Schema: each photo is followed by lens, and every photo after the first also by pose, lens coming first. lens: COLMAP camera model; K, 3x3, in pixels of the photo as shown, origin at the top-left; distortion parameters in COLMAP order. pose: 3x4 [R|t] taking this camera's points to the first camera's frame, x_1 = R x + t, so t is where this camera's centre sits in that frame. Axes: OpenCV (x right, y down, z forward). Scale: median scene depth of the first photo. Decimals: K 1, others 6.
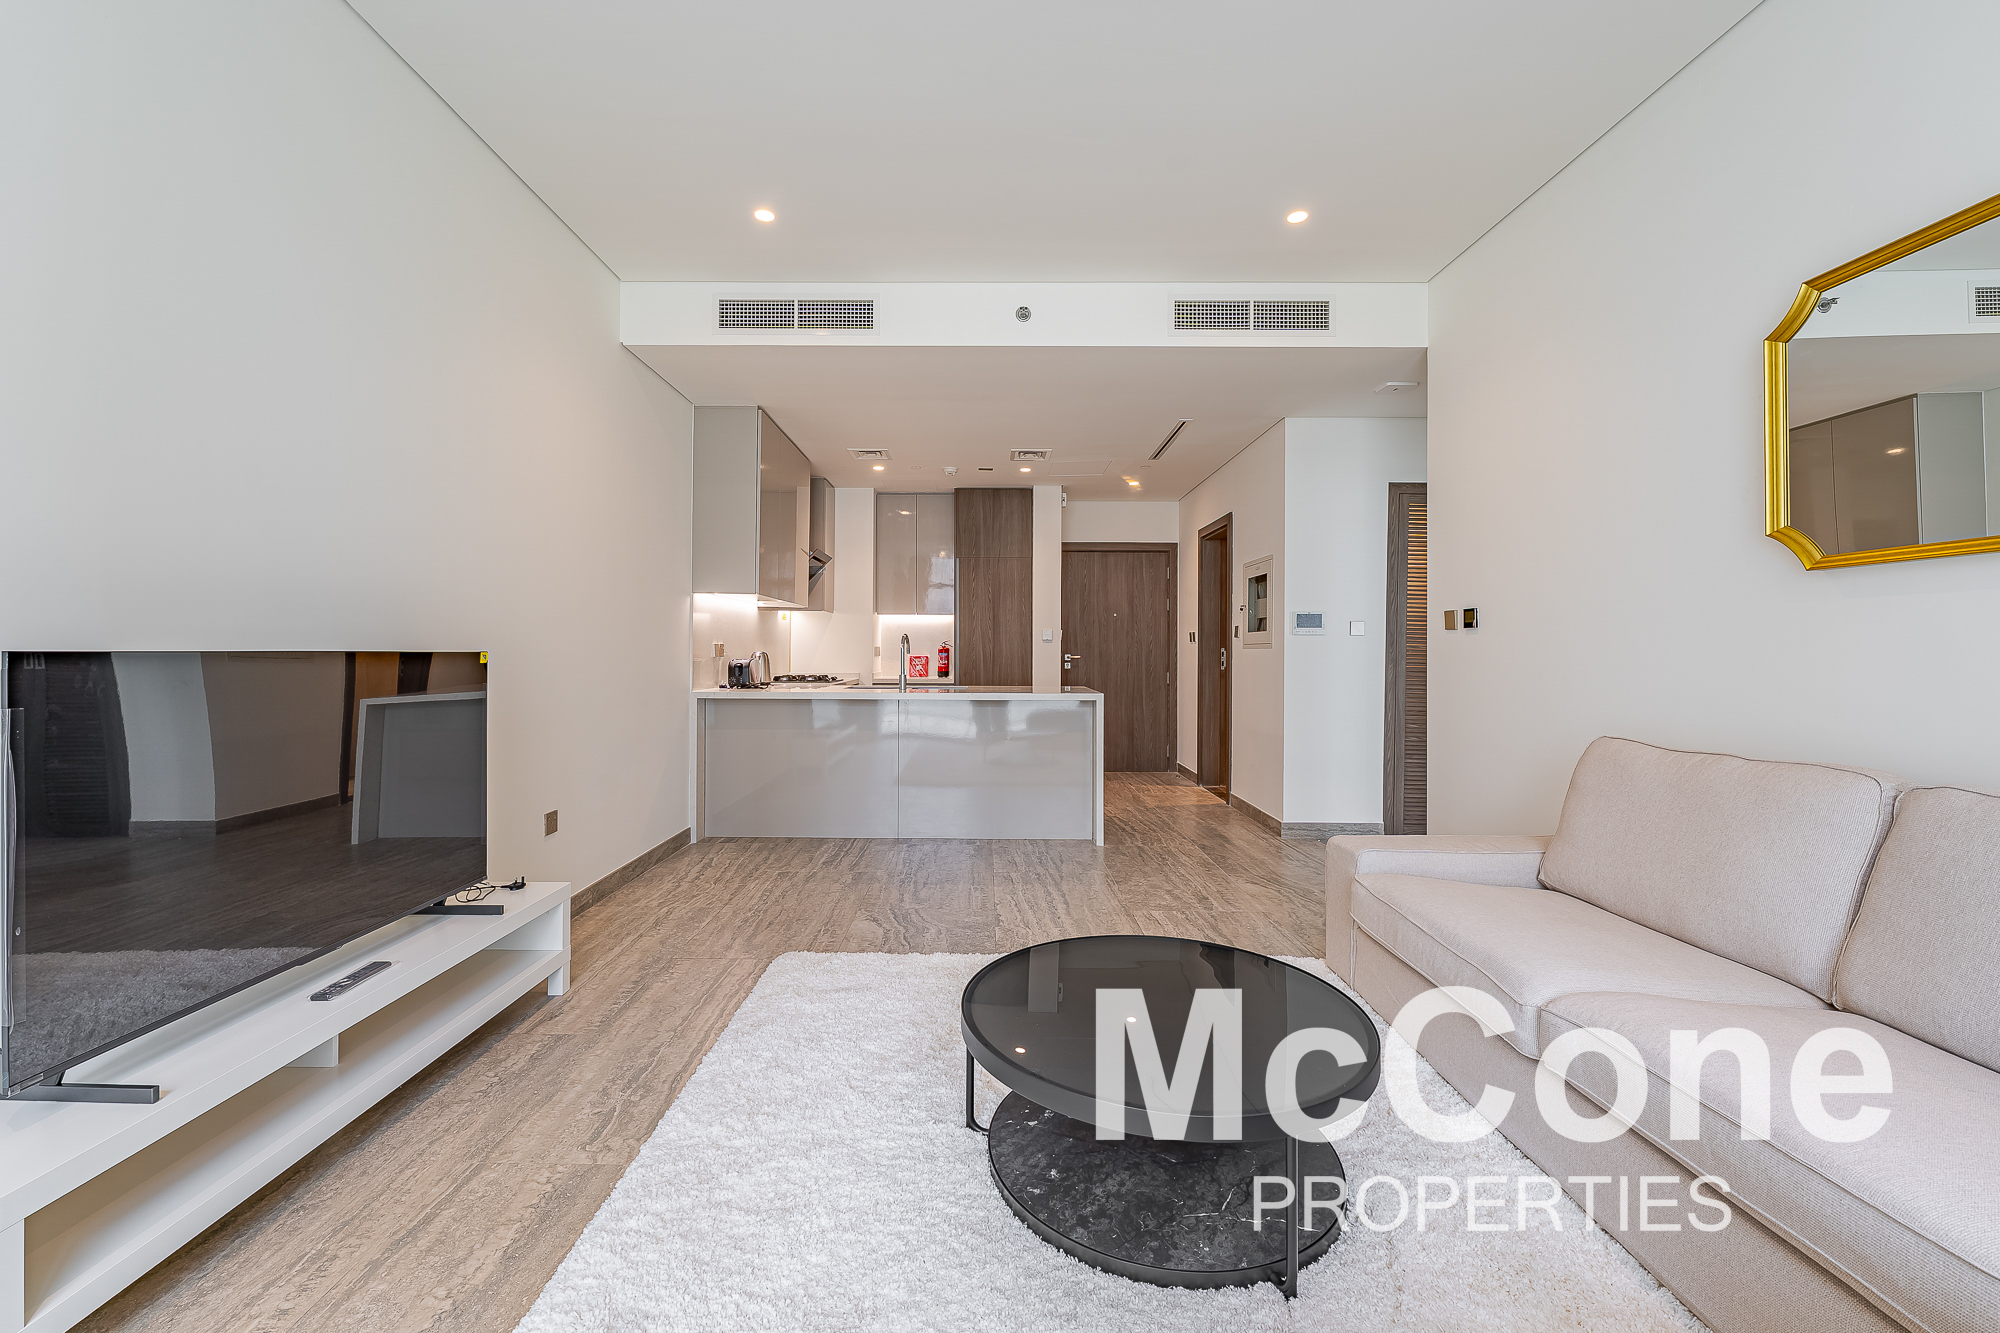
lens RADIAL K [[815.9, 0, 957.8], [0, 815.9, 643.3], [0, 0, 1]] dist [0.001550, -0.000652]
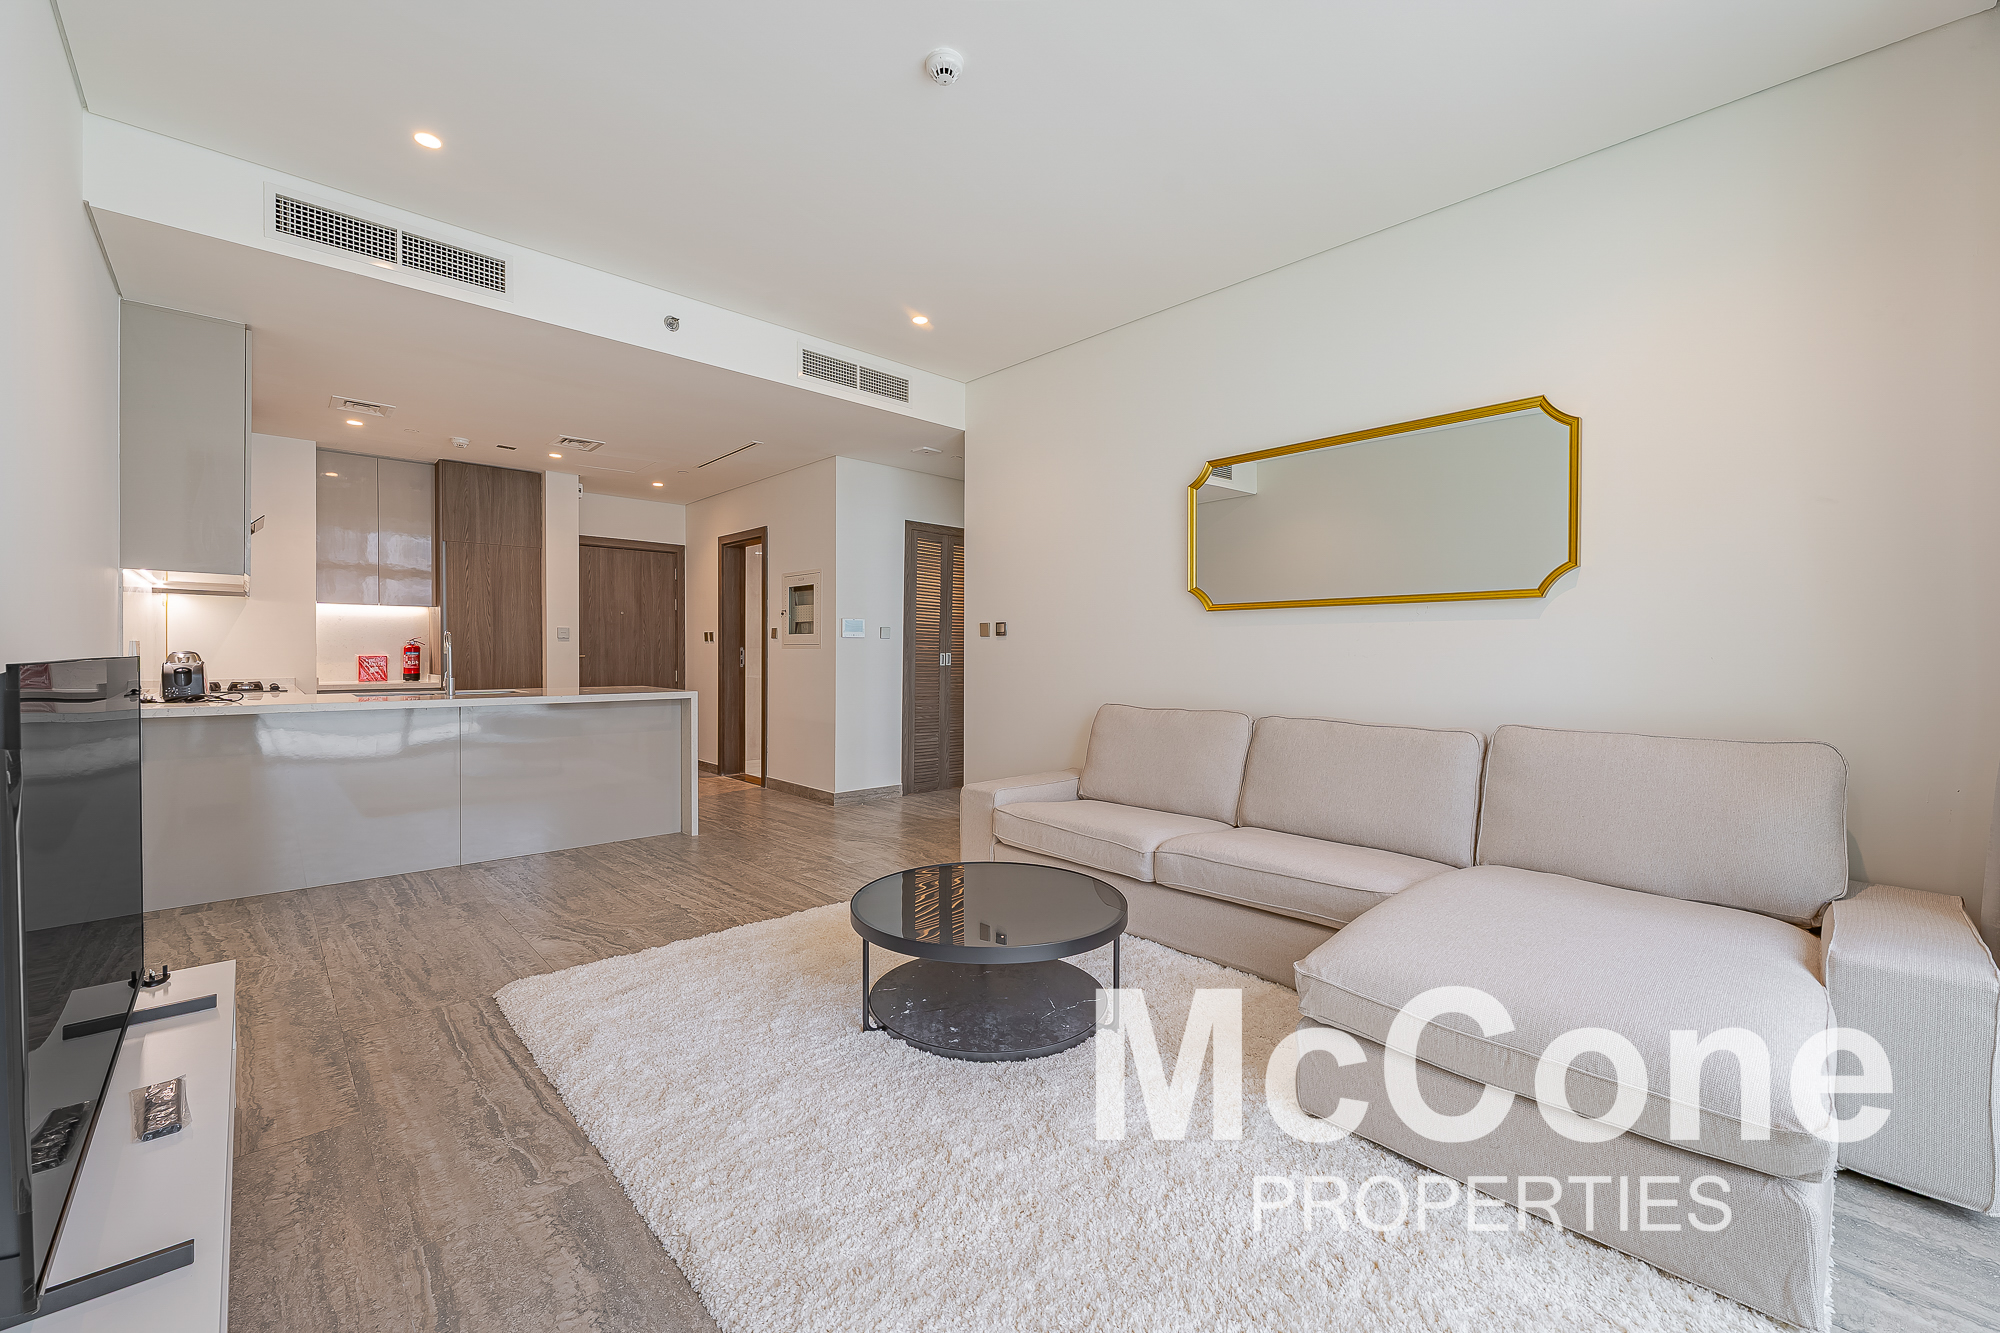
lens RADIAL K [[815.9, 0, 974.8], [0, 815.9, 646.3], [0, 0, 1]] dist [0.001550, -0.000652]
pose [[0.725846, 0.003717, 0.687847, -0.338639], [-0.008492, 0.999958, 0.003557, -0.003663], [-0.687805, -0.008423, 0.725847, -0.012194]]
